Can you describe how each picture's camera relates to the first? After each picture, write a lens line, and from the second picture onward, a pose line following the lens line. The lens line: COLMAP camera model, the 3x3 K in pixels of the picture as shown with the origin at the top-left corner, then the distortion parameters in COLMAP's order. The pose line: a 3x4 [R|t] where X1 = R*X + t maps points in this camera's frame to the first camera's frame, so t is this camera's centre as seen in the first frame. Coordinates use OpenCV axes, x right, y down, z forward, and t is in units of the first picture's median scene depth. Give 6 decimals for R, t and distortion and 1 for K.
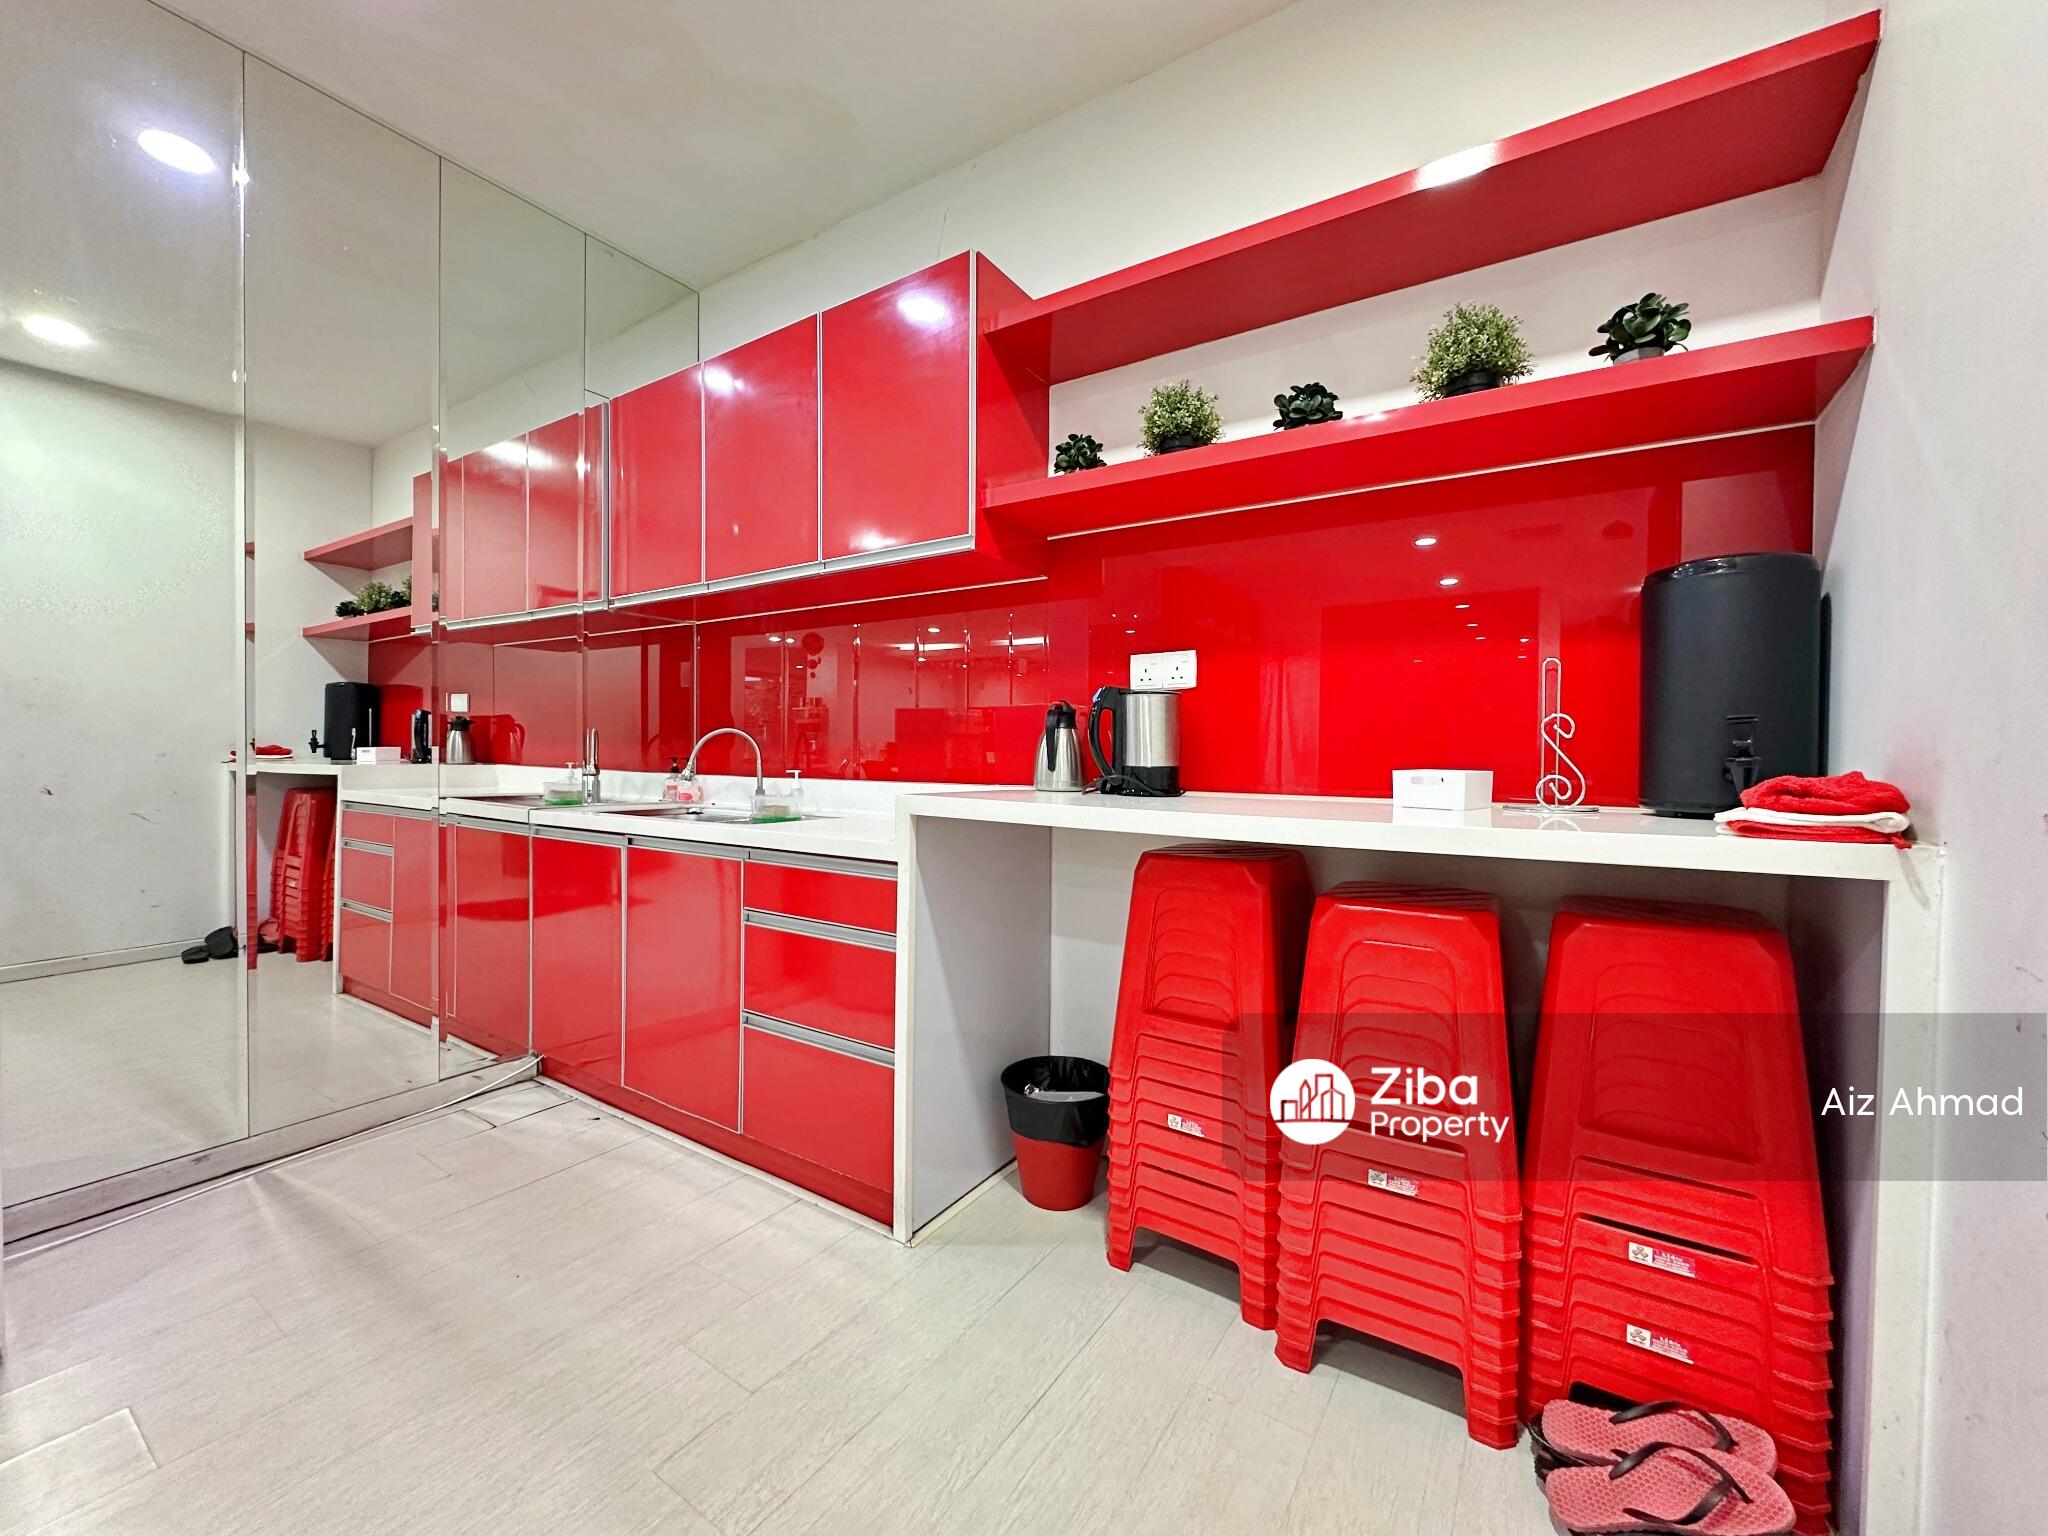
lens RADIAL K [[822.3, 0, 1023.3], [0, 822.3, 765.5], [0, 0, 1]] dist [-0.003539, 0.000048]
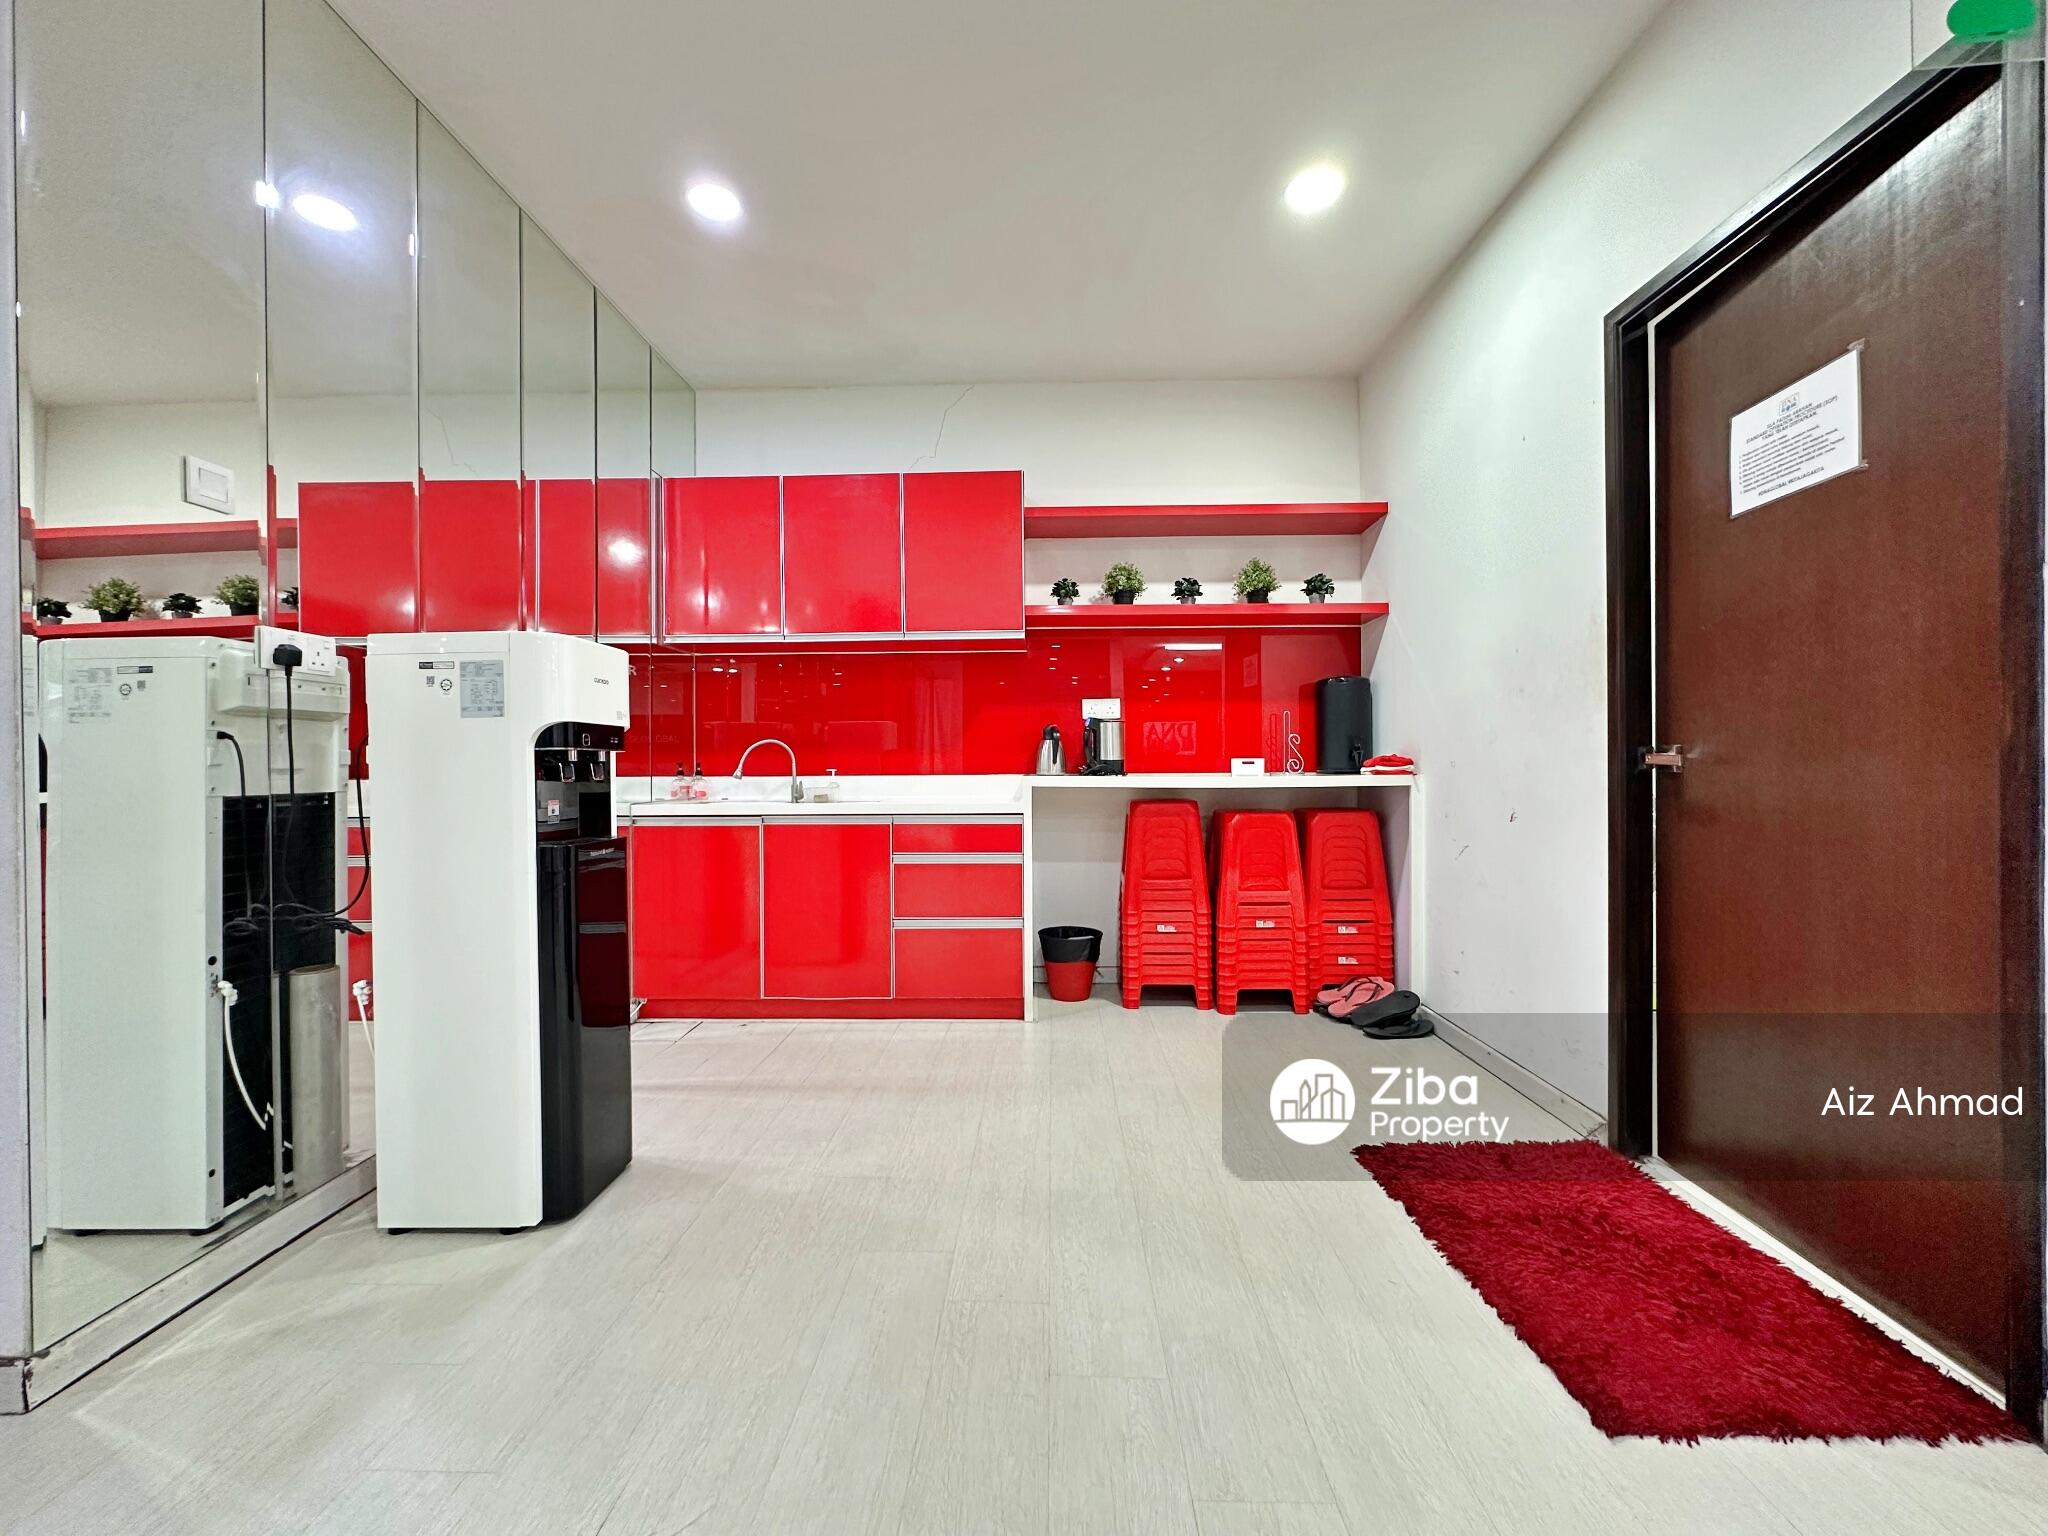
lens RADIAL K [[822.3, 0, 1029.0], [0, 822.3, 765.4], [0, 0, 1]] dist [-0.003539, 0.000048]
pose [[0.847394, -0.014579, 0.530765, -1.125109], [0.023061, 0.999690, -0.009358, 0.029093], [-0.530464, 0.020170, 0.847467, -0.562462]]
